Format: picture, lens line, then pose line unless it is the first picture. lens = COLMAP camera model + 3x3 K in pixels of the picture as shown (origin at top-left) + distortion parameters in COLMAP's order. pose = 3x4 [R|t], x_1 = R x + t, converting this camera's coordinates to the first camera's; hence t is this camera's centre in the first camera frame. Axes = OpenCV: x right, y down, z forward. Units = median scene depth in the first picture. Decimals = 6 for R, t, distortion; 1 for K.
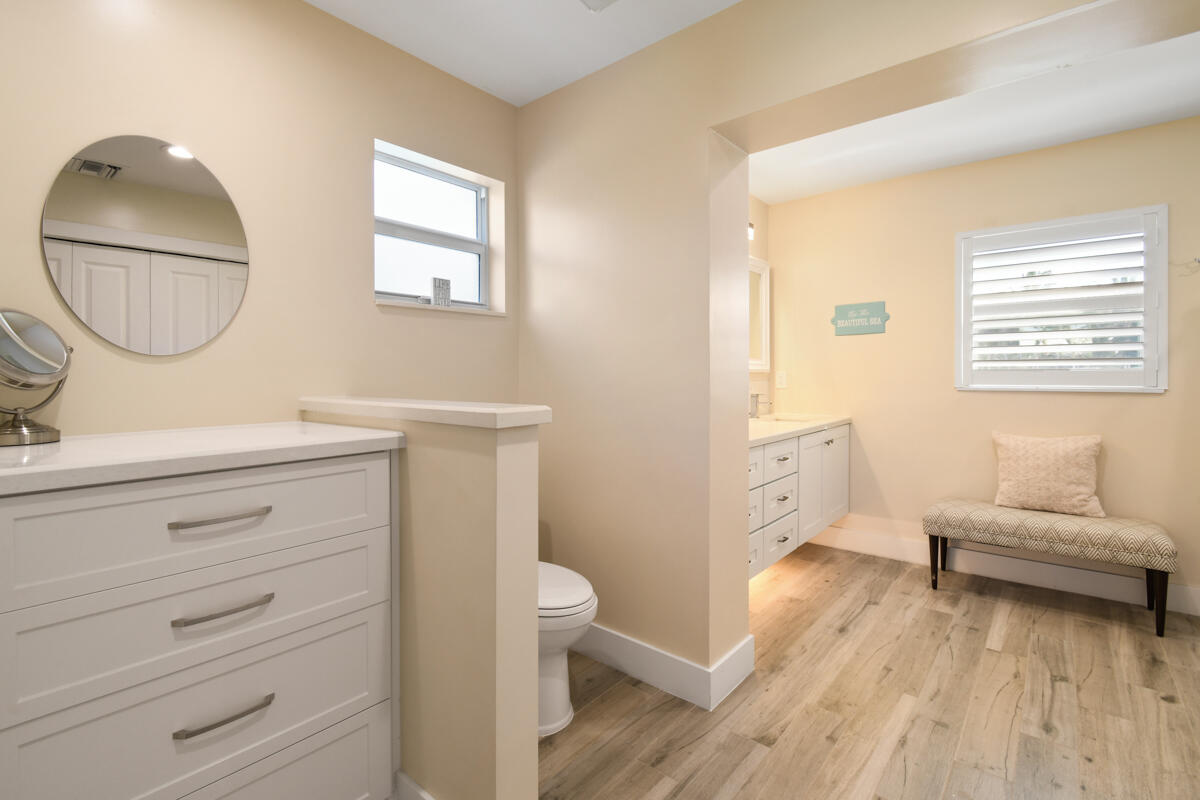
lens RADIAL K [[552.3, 0, 594.1], [0, 552.3, 386.4], [0, 0, 1]] dist [0.000867, -0.010808]
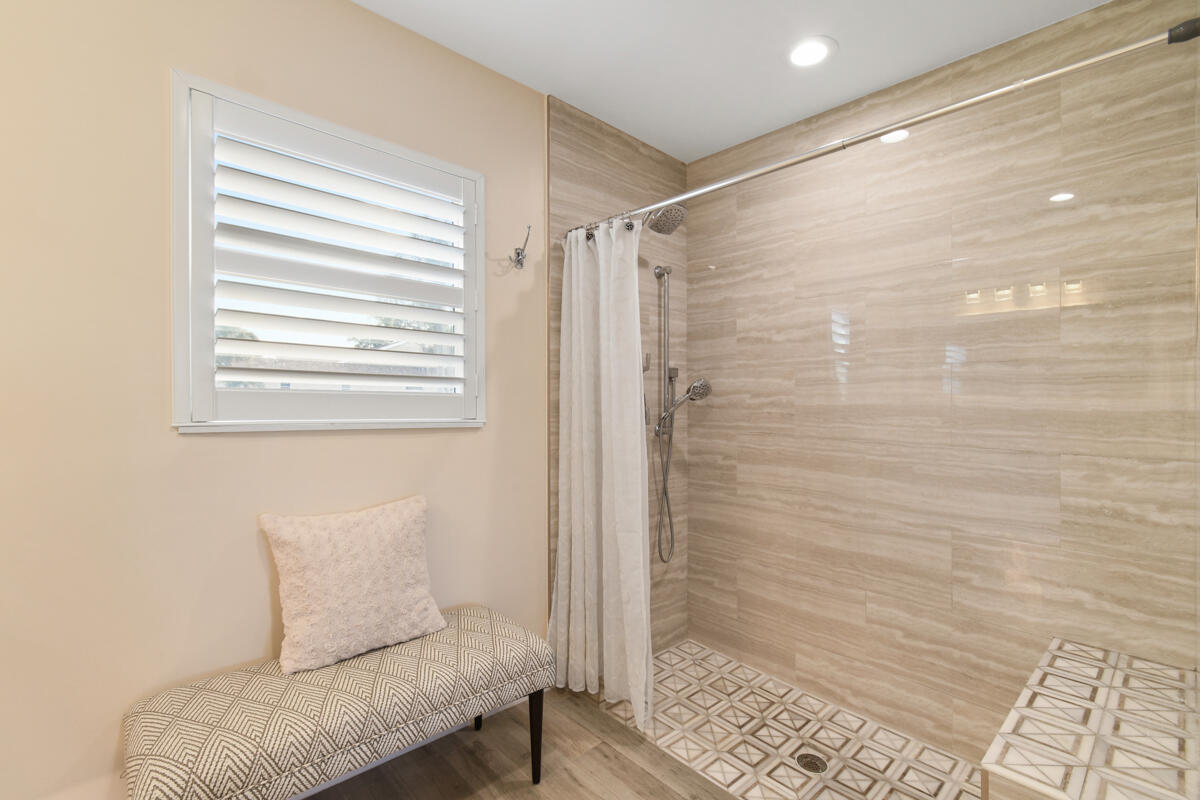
lens RADIAL K [[540.8, 0, 604.6], [0, 540.8, 408.1], [0, 0, 1]] dist [0.000939, 0.000796]
pose [[0.113844, -0.001106, 0.993498, 0.298901], [0.006023, 0.999982, 0.000423, -0.011455], [-0.993480, 0.005936, 0.113849, 0.671796]]
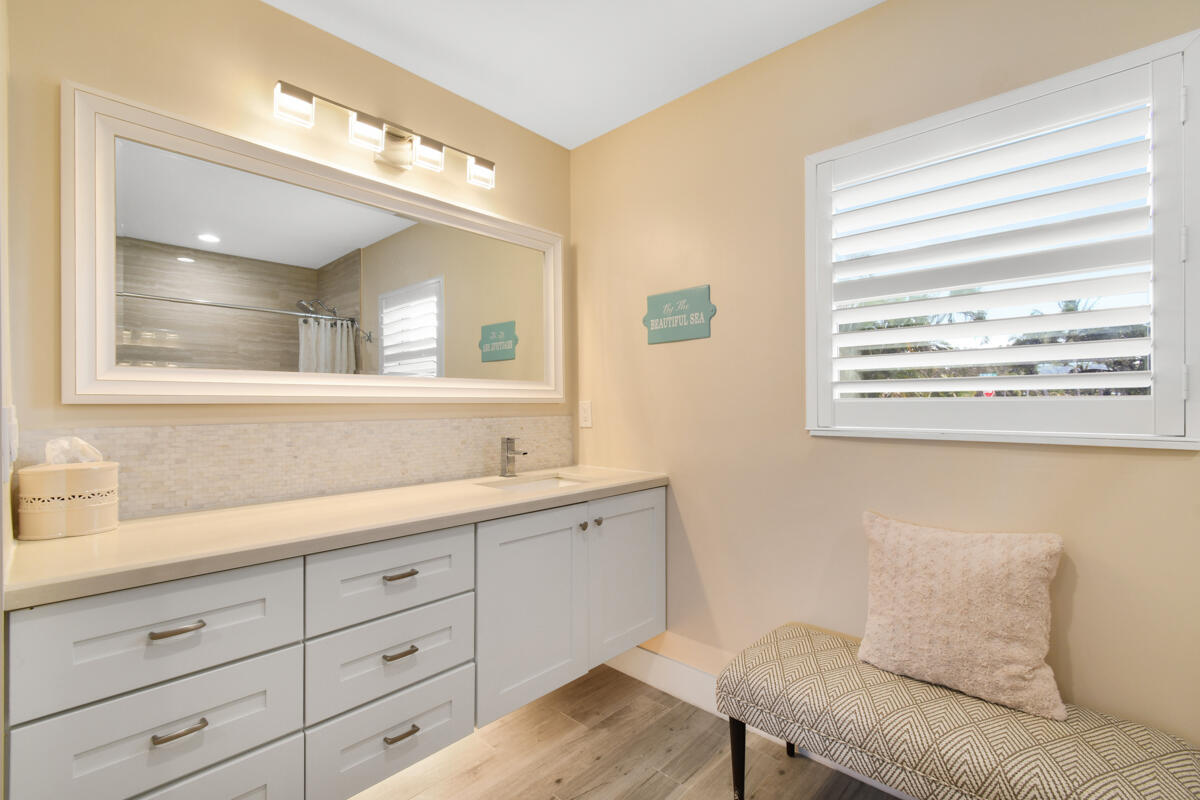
lens RADIAL K [[540.8, 0, 604.6], [0, 540.8, 408.1], [0, 0, 1]] dist [0.000939, 0.000796]
pose [[0.998778, -0.002025, -0.049388, 0.513513], [0.001651, 0.999970, -0.007615, -0.018100], [0.049402, 0.007524, 0.998751, 0.473382]]
